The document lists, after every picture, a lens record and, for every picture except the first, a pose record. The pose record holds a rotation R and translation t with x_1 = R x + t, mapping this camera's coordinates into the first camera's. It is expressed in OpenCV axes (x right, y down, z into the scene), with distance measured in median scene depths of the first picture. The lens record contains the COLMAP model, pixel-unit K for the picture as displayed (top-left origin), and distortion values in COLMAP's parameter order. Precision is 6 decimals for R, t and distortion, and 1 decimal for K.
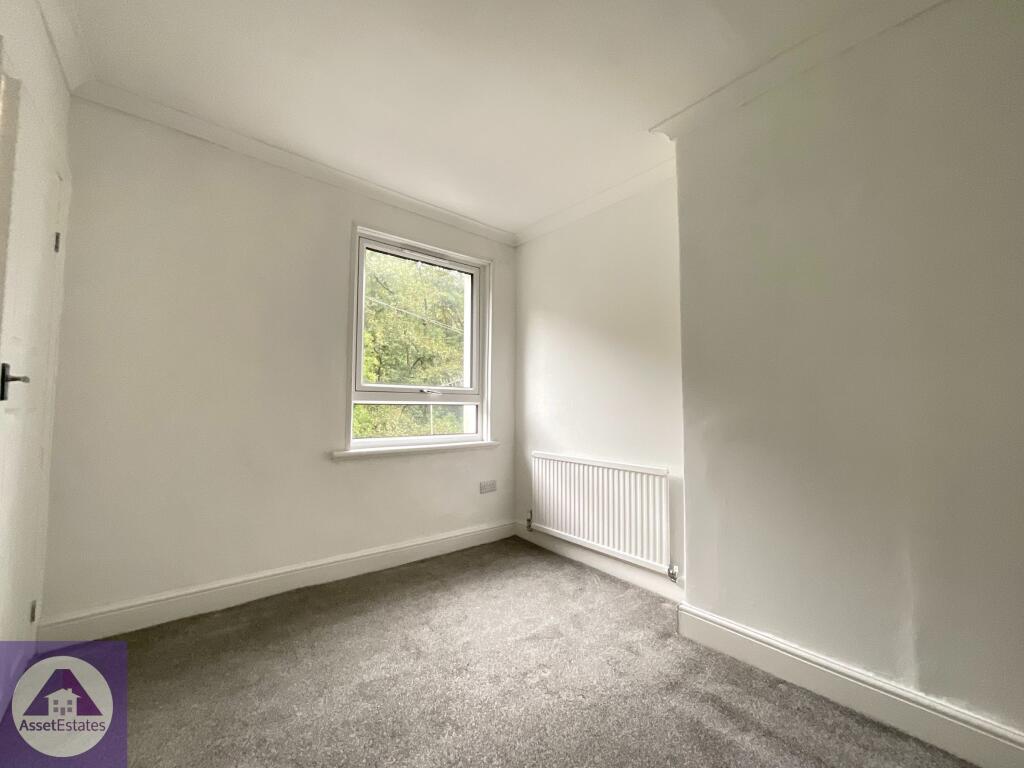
lens RADIAL K [[409.8, 0, 521.6], [0, 409.8, 384.6], [0, 0, 1]] dist [0.002832, 0.000128]
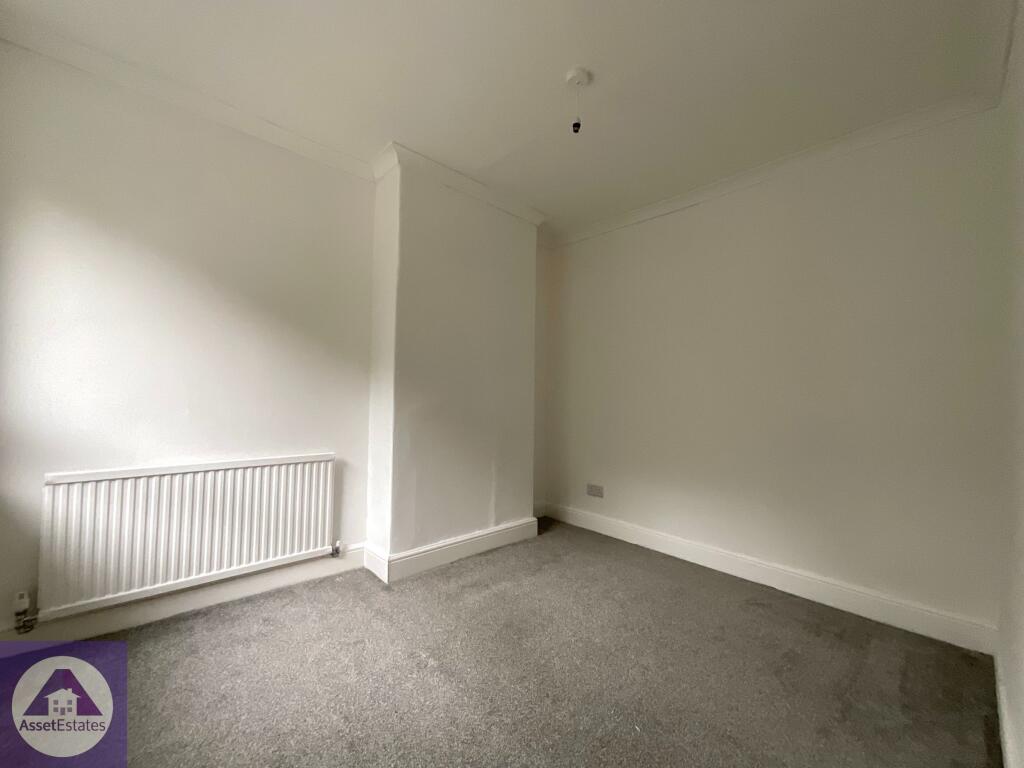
lens RADIAL K [[409.8, 0, 521.7], [0, 409.8, 383.2], [0, 0, 1]] dist [0.002832, 0.000128]
pose [[-0.039160, 0.000229, 0.999233, -0.692626], [-0.093402, 0.995621, -0.003888, -0.006979], [-0.994858, -0.093483, -0.038967, 0.589058]]
